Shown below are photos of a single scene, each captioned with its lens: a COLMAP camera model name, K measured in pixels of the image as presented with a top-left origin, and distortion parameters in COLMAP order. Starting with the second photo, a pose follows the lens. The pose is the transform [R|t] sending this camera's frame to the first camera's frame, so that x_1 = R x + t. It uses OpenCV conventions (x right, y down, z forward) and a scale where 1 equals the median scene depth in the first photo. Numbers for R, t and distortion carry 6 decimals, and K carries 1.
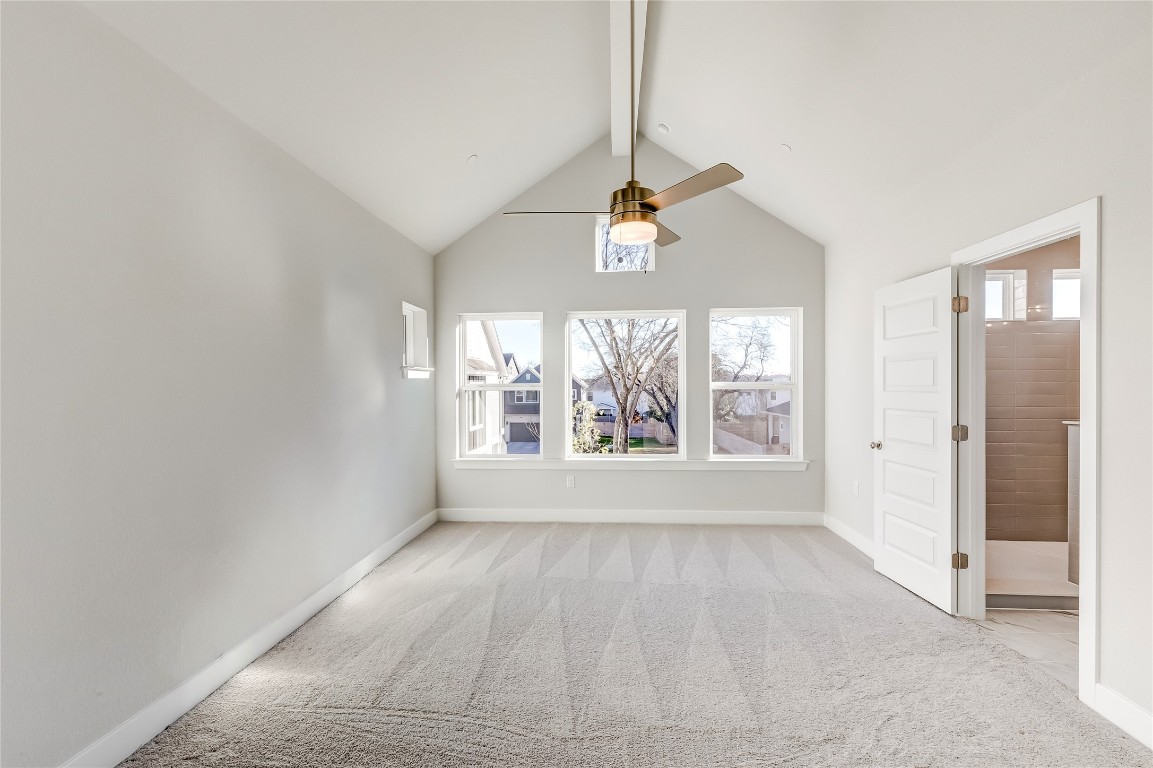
lens RADIAL K [[525.7, 0, 579.7], [0, 525.7, 386.7], [0, 0, 1]] dist [-0.001230, -0.000533]
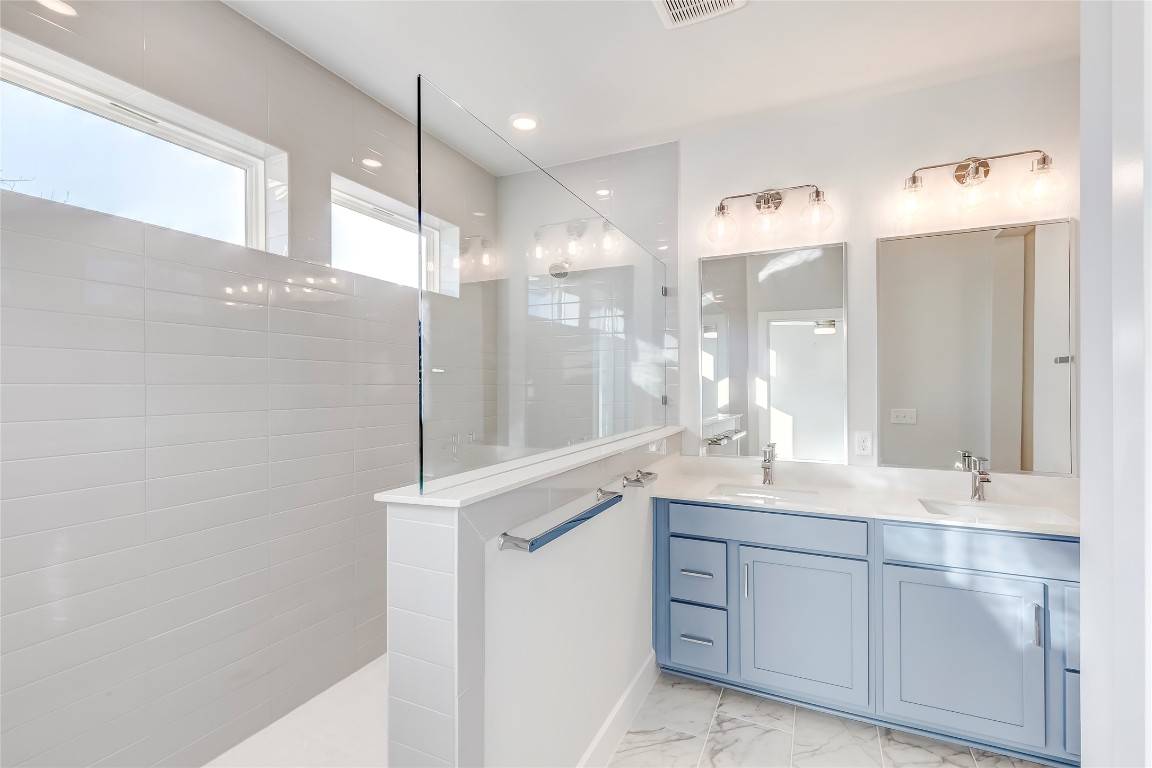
lens RADIAL K [[525.2, 0, 580.8], [0, 525.2, 387.3], [0, 0, 1]] dist [0.012986, -0.000080]
pose [[0.353073, 0.005718, 0.935578, 0.496032], [0.009975, 0.999901, -0.009876, -0.006517], [-0.935543, 0.012819, 0.352981, 0.584619]]
